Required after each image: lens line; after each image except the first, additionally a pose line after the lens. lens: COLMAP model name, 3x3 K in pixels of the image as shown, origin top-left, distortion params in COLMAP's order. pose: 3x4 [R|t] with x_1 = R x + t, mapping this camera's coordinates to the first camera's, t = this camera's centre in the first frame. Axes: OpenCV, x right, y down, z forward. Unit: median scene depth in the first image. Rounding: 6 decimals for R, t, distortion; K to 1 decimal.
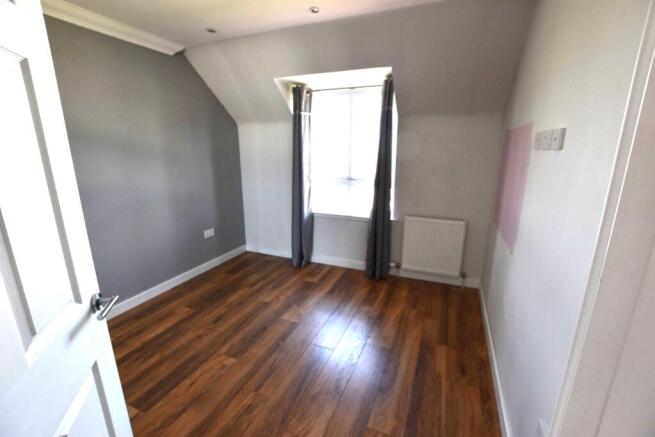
lens RADIAL K [[287.8, 0, 328.9], [0, 287.8, 216.1], [0, 0, 1]] dist [-0.021483, -0.000255]
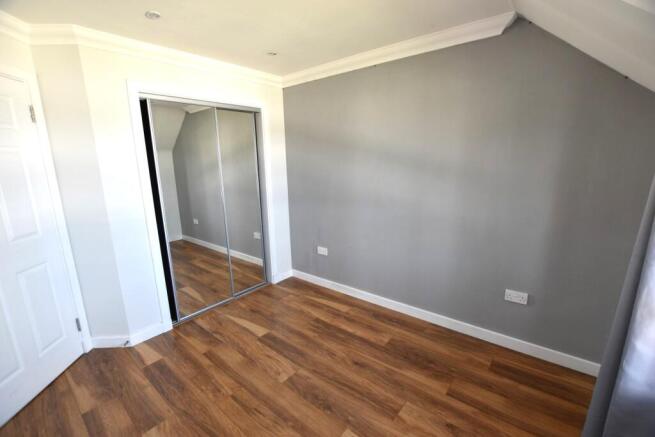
lens RADIAL K [[287.8, 0, 326.7], [0, 287.8, 217.6], [0, 0, 1]] dist [-0.021483, -0.000255]
pose [[-0.285389, 0.203501, -0.936558, 0.394351], [-0.195733, 0.944227, 0.264811, -0.292376], [0.938212, 0.258889, -0.229640, 1.076281]]
